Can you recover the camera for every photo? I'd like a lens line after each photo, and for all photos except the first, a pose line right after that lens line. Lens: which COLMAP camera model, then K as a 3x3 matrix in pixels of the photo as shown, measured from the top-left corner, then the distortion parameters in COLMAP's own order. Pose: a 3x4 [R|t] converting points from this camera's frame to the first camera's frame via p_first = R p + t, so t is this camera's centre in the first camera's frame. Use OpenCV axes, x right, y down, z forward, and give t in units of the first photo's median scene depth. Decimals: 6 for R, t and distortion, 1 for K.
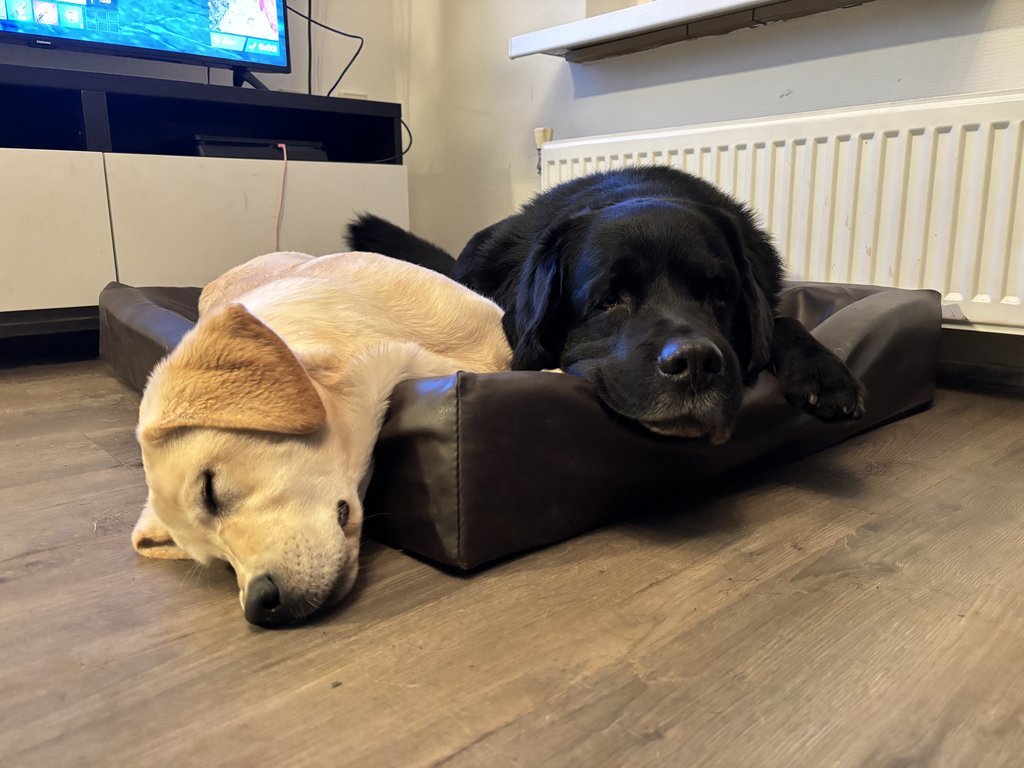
lens RADIAL K [[789.7, 0, 513.9], [0, 789.7, 383.2], [0, 0, 1]] dist [0.002798, -0.003217]
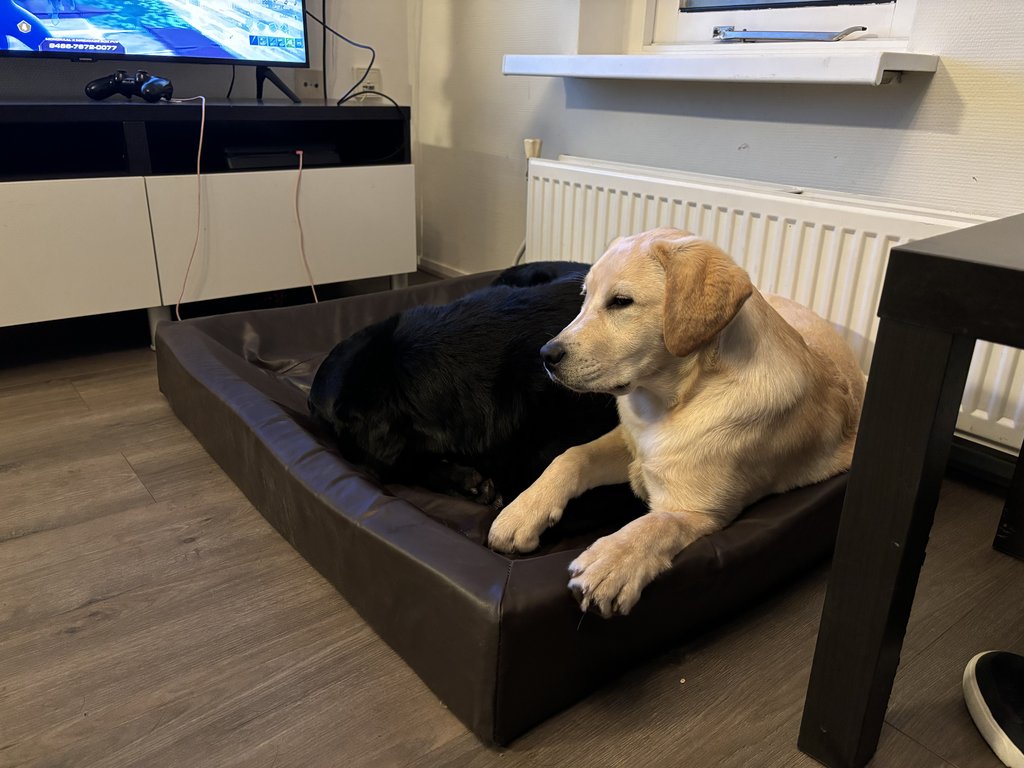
lens RADIAL K [[789.7, 0, 510.8], [0, 789.7, 381.2], [0, 0, 1]] dist [0.002798, -0.003217]
pose [[0.997537, 0.057014, -0.040855, 0.111838], [-0.050057, 0.986688, 0.154729, -0.260822], [0.049132, -0.152303, 0.987112, -0.194348]]
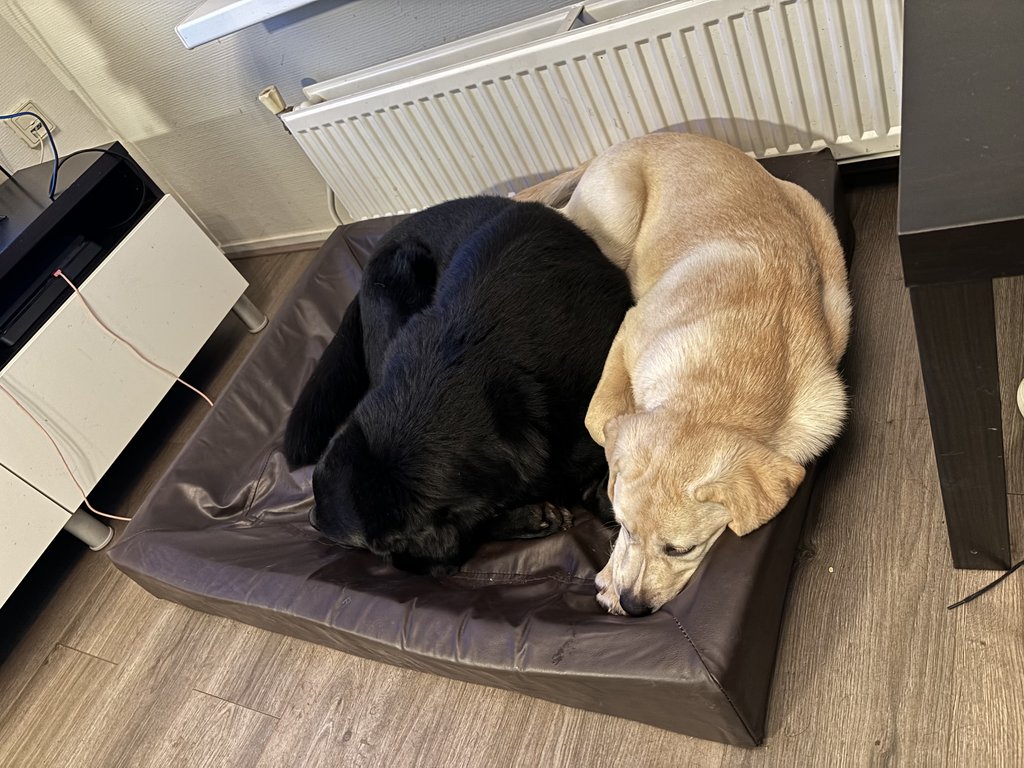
lens RADIAL K [[789.7, 0, 514.9], [0, 789.7, 385.6], [0, 0, 1]] dist [0.002798, -0.003217]
pose [[0.820420, -0.569920, 0.045839, 0.059402], [0.489952, 0.742095, 0.457429, -0.562361], [-0.294715, -0.352825, 0.888064, -0.056043]]
